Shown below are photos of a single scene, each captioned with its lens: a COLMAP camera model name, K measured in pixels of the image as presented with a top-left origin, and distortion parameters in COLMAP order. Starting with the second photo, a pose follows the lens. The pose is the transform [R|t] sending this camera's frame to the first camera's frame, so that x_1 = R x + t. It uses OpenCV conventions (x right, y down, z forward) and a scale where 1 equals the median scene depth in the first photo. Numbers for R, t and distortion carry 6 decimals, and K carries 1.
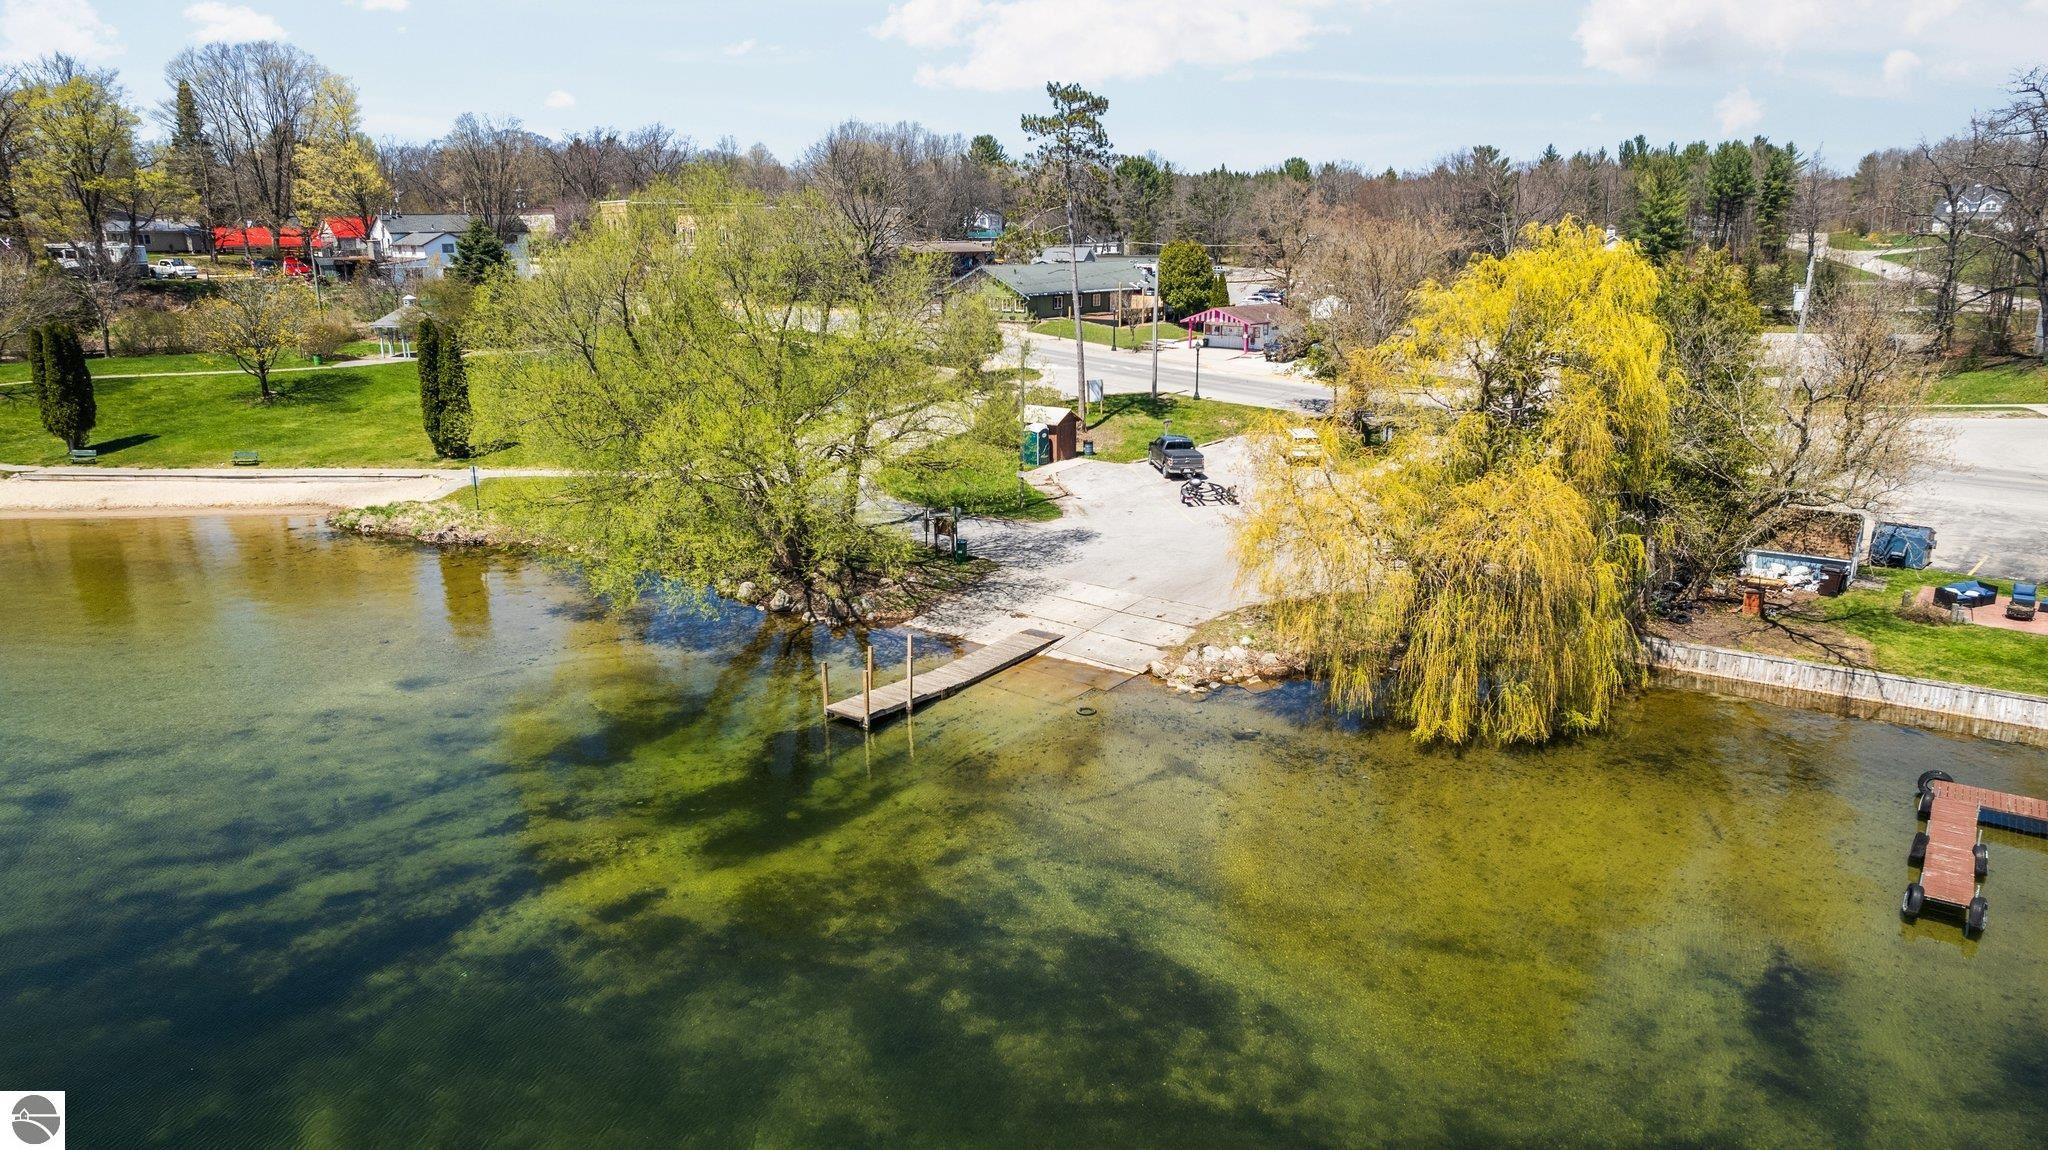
lens RADIAL K [[1285.5, 0, 1024.0], [0, 1285.5, 575.0], [0, 0, 1]] dist [-0.074505, 0.057443]
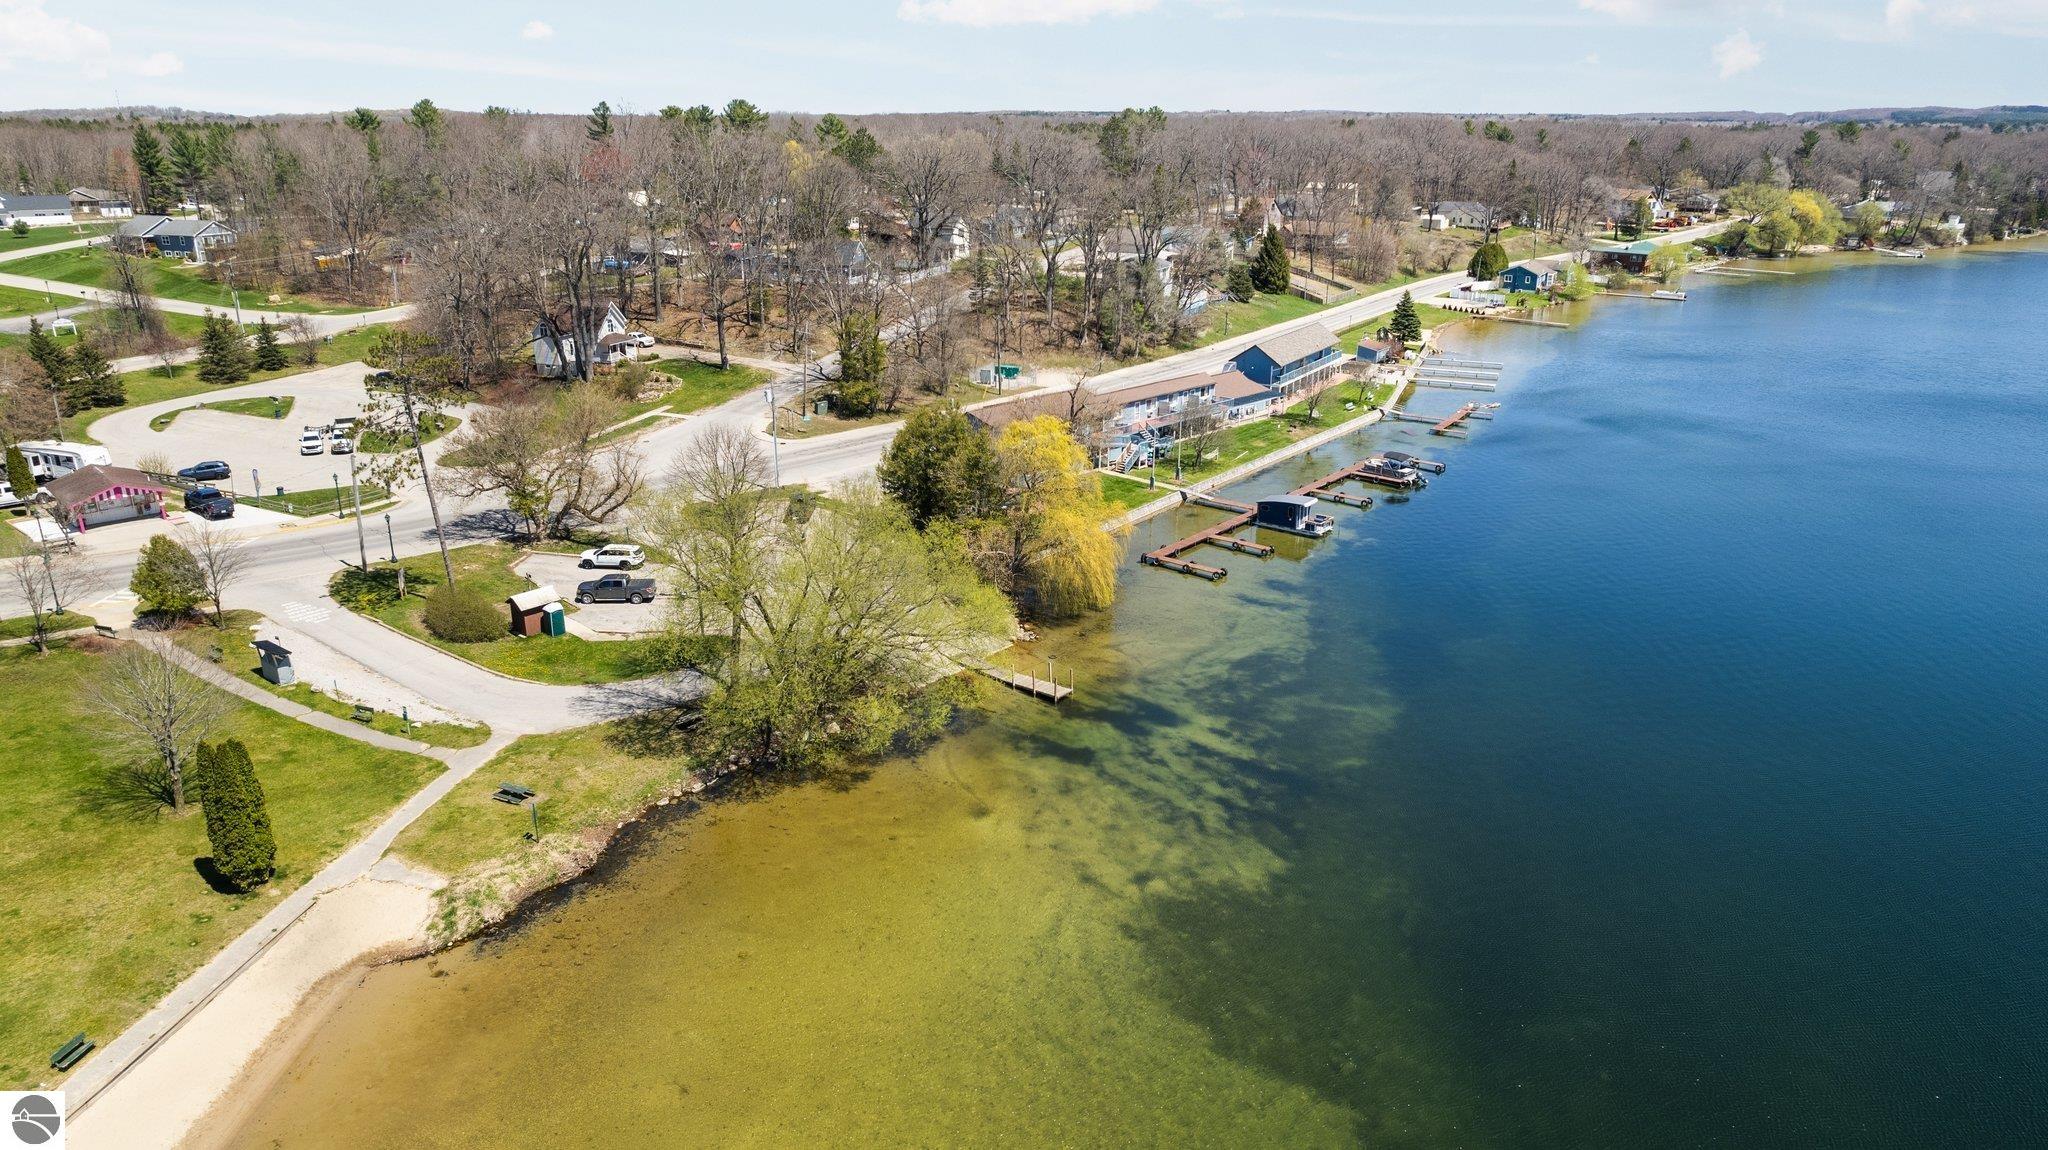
lens RADIAL K [[1285.5, 0, 1024.0], [0, 1285.5, 575.0], [0, 0, 1]] dist [-0.074505, 0.057443]
pose [[0.067134, -0.322626, 0.944143, -1.003238], [0.260890, 0.919032, 0.295494, -0.348699], [-0.963031, 0.226479, 0.145868, 0.321753]]
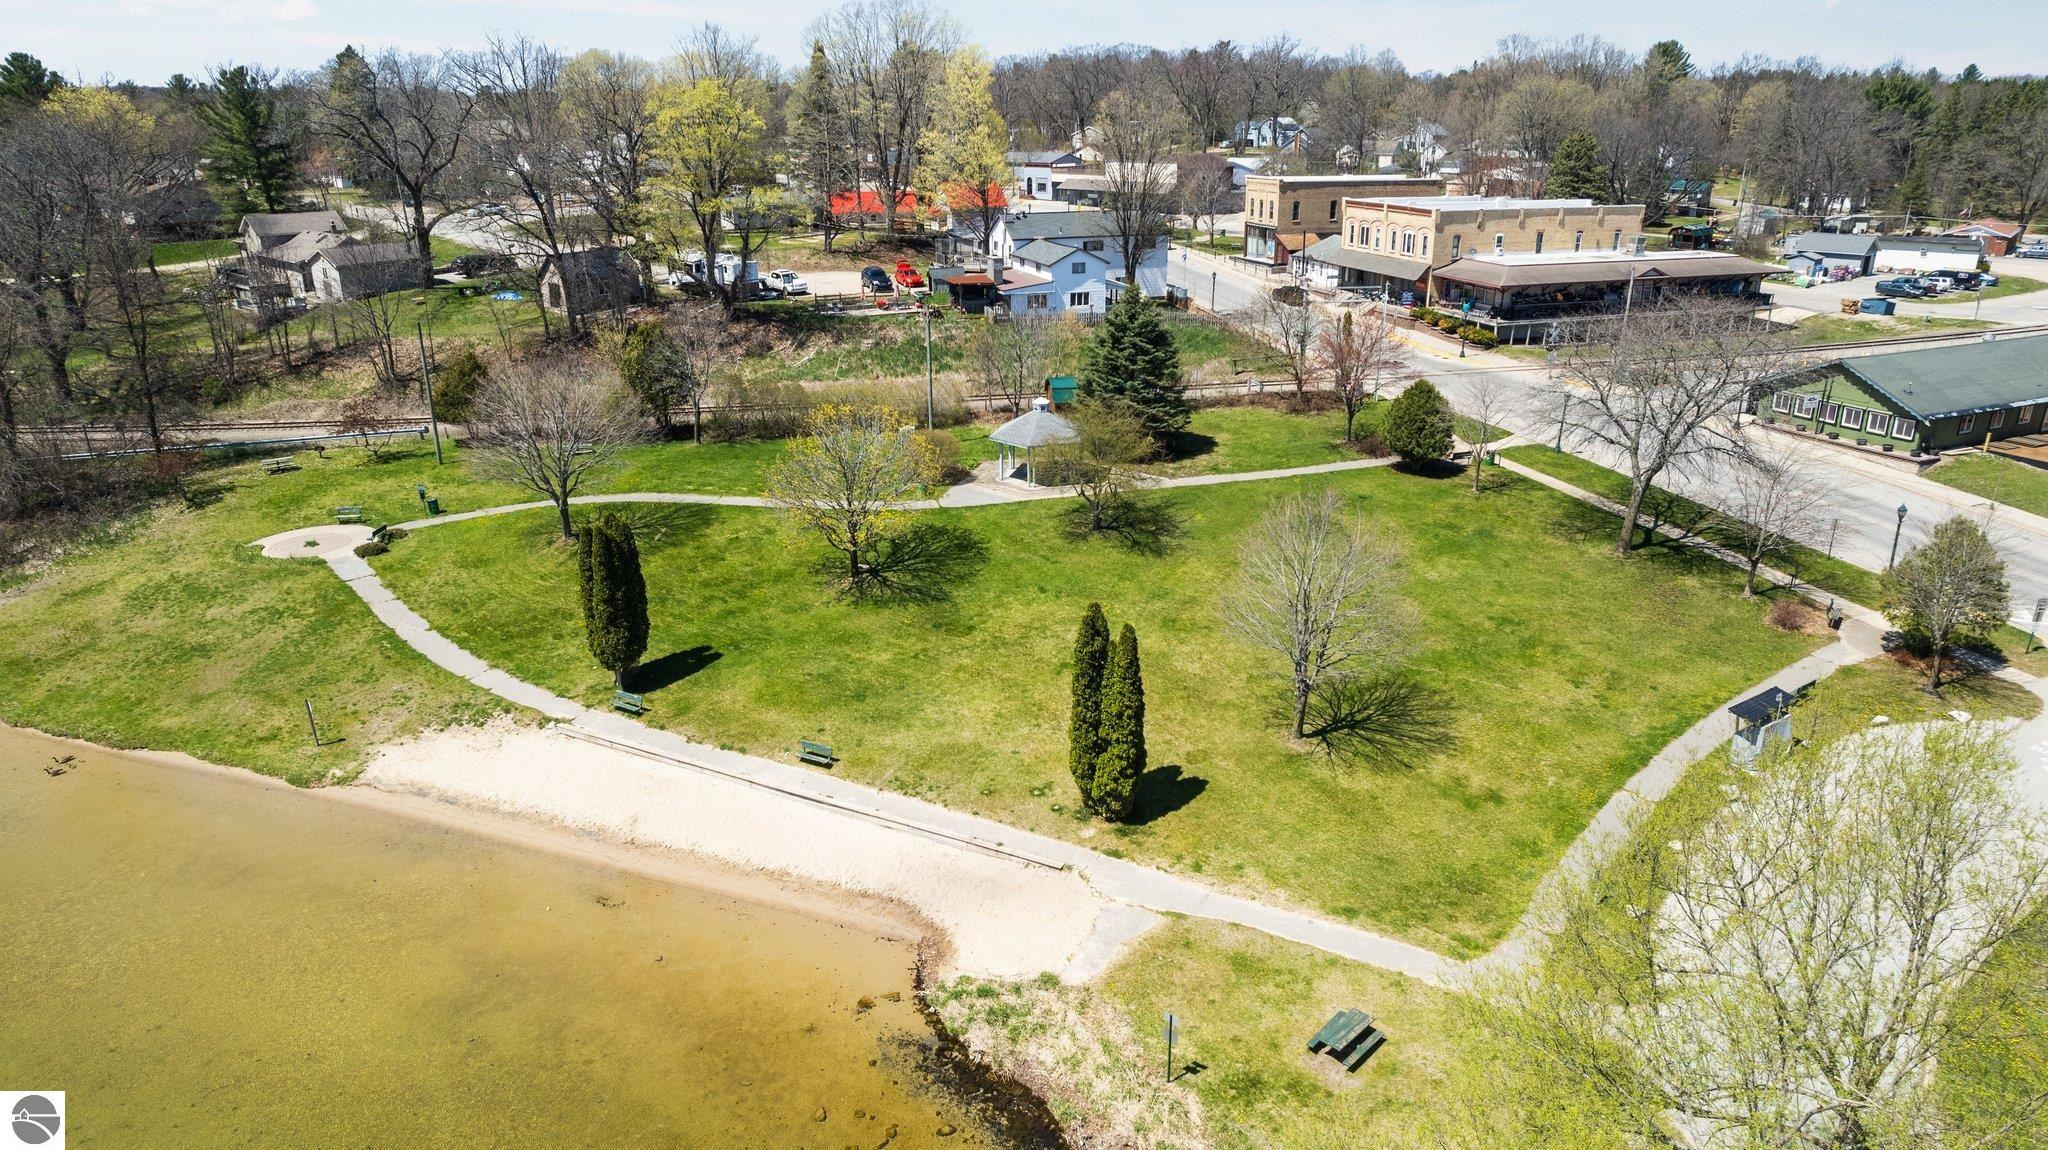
lens RADIAL K [[1285.5, 0, 1024.0], [0, 1285.5, 575.0], [0, 0, 1]] dist [-0.074505, 0.057443]
pose [[0.910770, 0.139911, -0.388487, -0.233937], [-0.105802, 0.988509, 0.107962, -0.246285], [0.399128, -0.057226, 0.915108, 0.373862]]
